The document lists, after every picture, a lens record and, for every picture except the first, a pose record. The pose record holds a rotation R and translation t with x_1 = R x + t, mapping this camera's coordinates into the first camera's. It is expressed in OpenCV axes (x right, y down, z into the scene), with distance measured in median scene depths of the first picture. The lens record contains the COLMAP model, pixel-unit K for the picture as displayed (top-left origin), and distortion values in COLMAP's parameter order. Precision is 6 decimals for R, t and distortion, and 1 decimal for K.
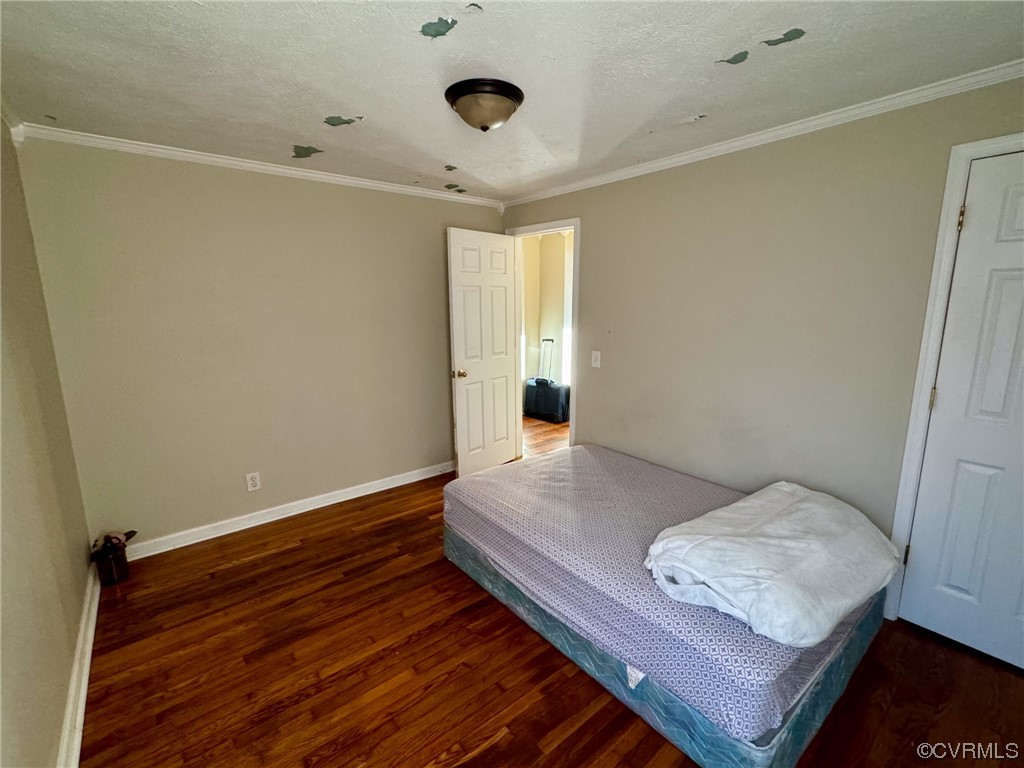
lens RADIAL K [[457.6, 0, 510.5], [0, 457.6, 385.0], [0, 0, 1]] dist [-0.002886, 0.000245]
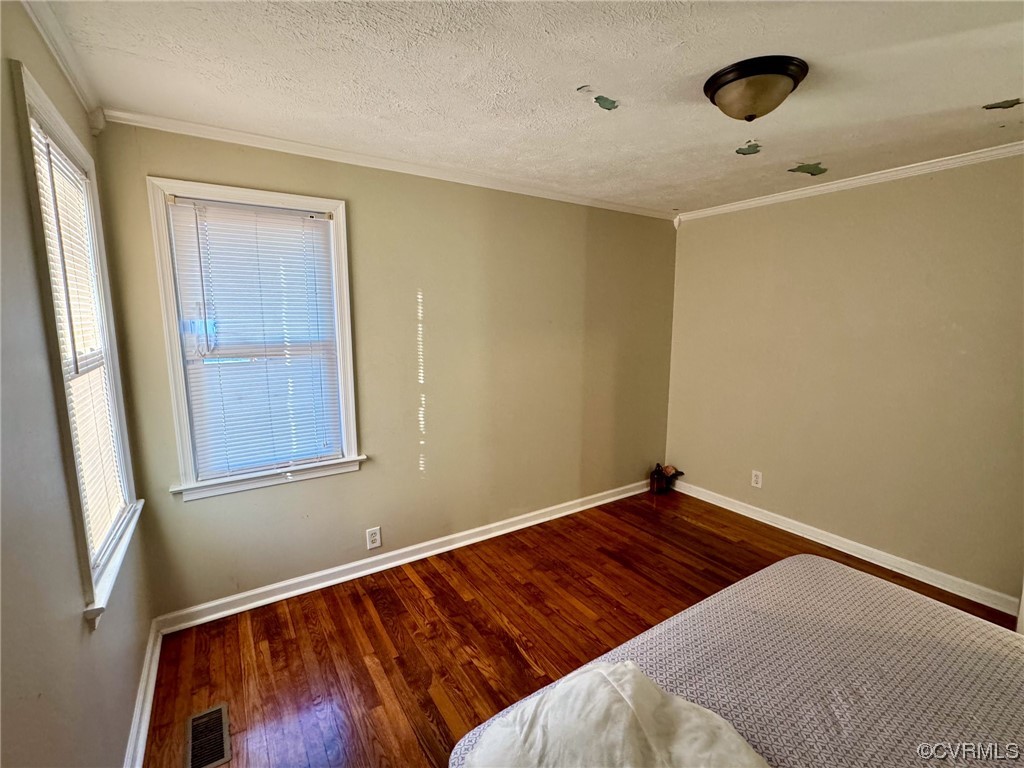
lens RADIAL K [[457.6, 0, 511.4], [0, 457.6, 382.0], [0, 0, 1]] dist [-0.002886, 0.000245]
pose [[-0.111990, 0.142713, -0.983408, 0.790425], [-0.186055, 0.969121, 0.161827, -0.120665], [0.976136, 0.201091, -0.081979, 0.642803]]
